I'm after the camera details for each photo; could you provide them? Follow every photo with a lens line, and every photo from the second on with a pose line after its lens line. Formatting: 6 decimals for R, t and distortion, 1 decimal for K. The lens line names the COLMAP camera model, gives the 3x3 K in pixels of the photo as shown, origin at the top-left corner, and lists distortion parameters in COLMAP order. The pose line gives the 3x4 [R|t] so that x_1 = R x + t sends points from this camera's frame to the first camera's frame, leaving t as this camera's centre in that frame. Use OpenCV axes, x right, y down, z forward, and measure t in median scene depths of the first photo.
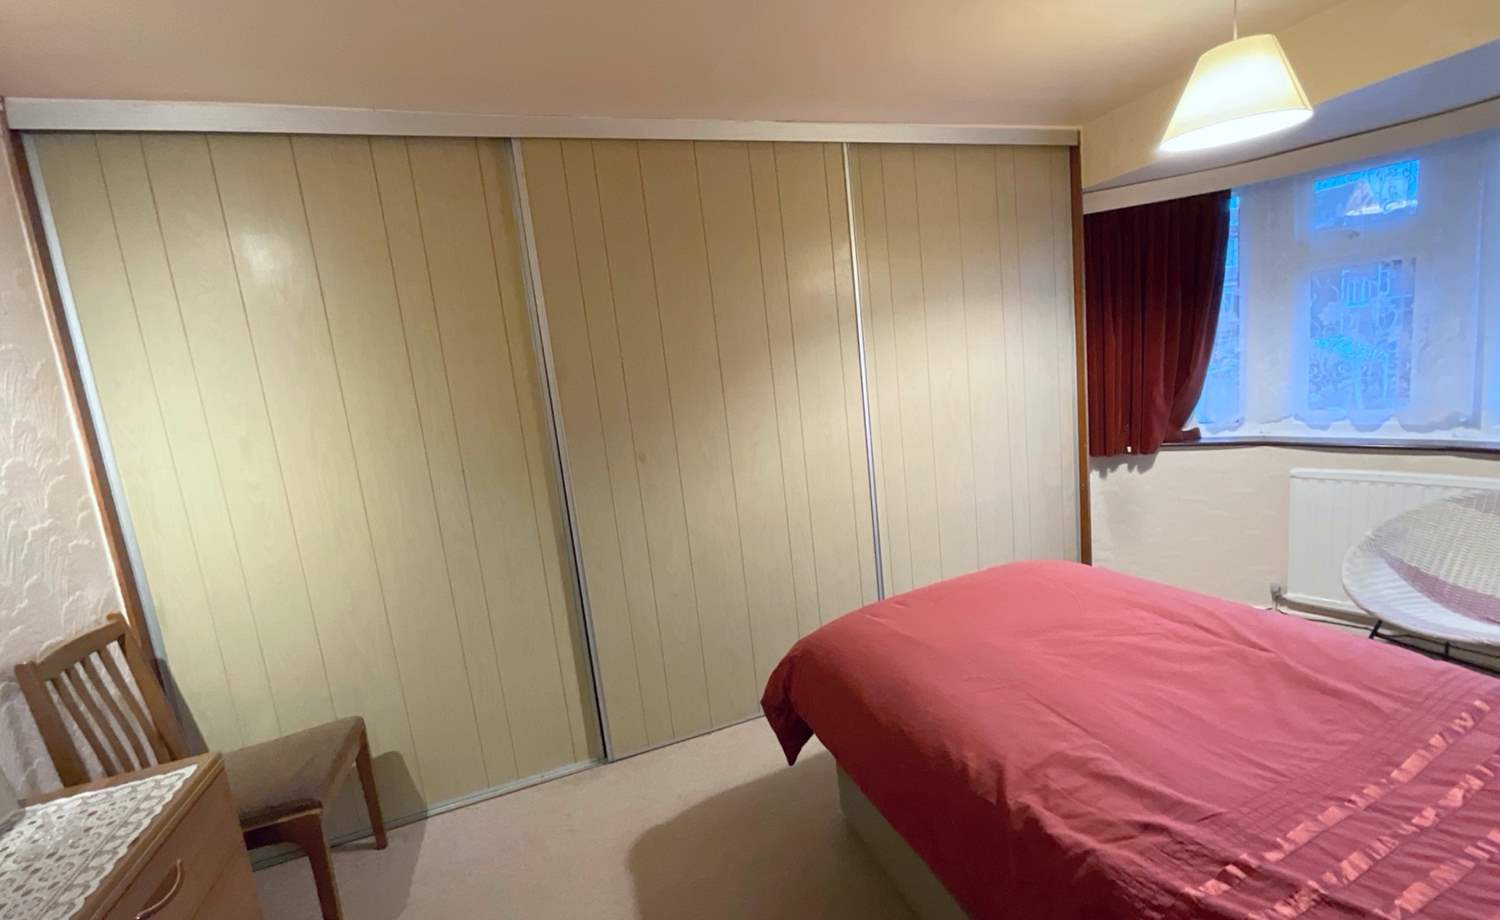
lens RADIAL K [[618.3, 0, 754.2], [0, 618.3, 461.2], [0, 0, 1]] dist [-0.001908, 0.000716]
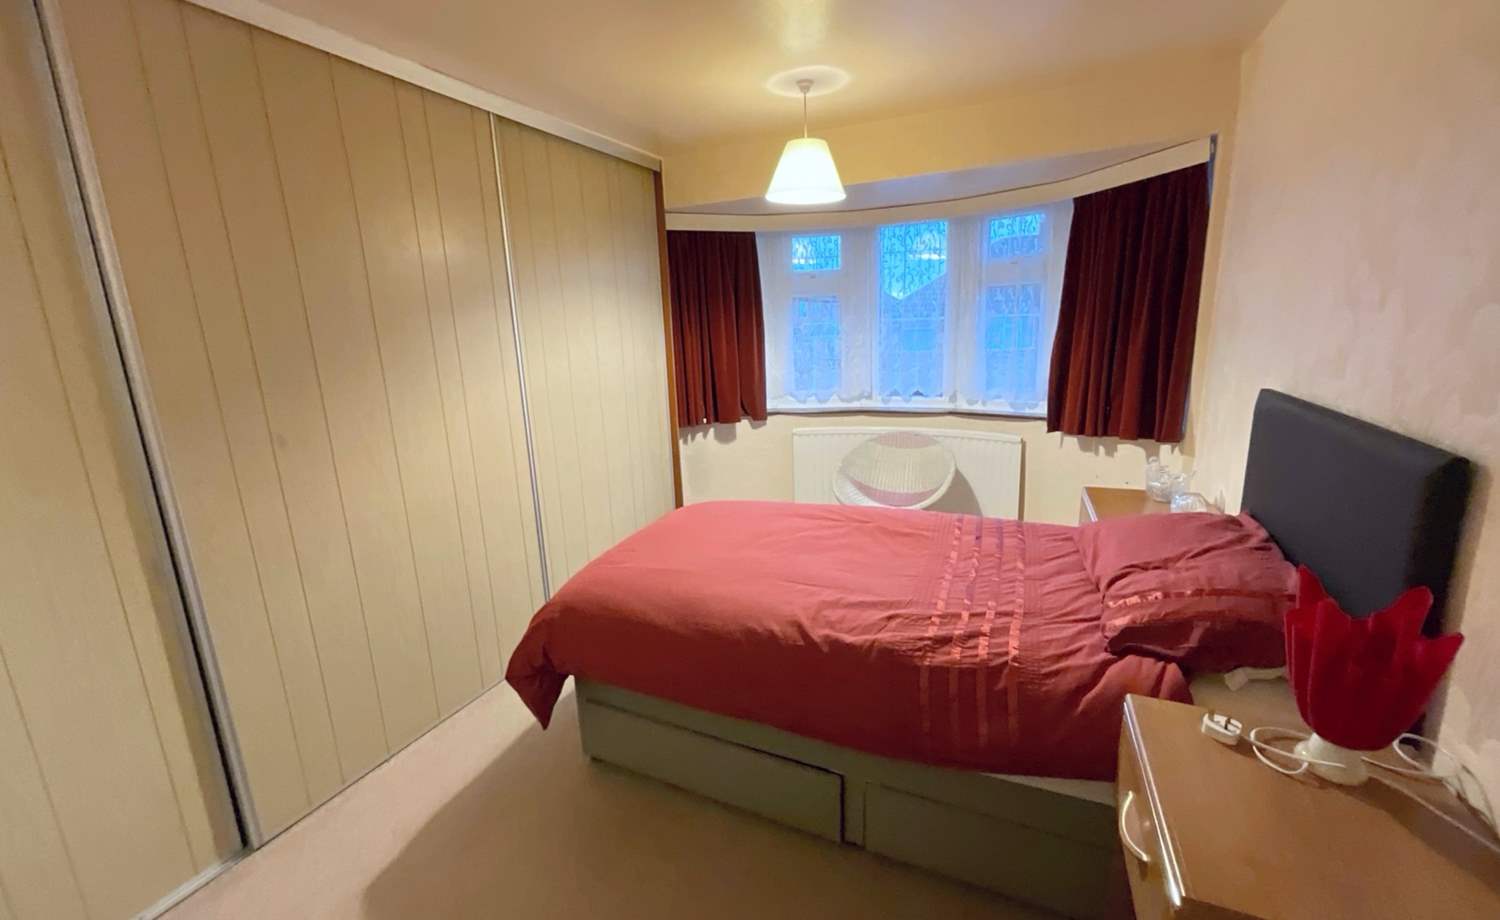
lens RADIAL K [[618.3, 0, 748.8], [0, 618.3, 463.3], [0, 0, 1]] dist [-0.001908, 0.000716]
pose [[0.695557, -0.077828, 0.714243, -0.344726], [0.072021, 0.996661, 0.038465, 0.036596], [-0.714852, 0.024686, 0.698840, 0.040947]]
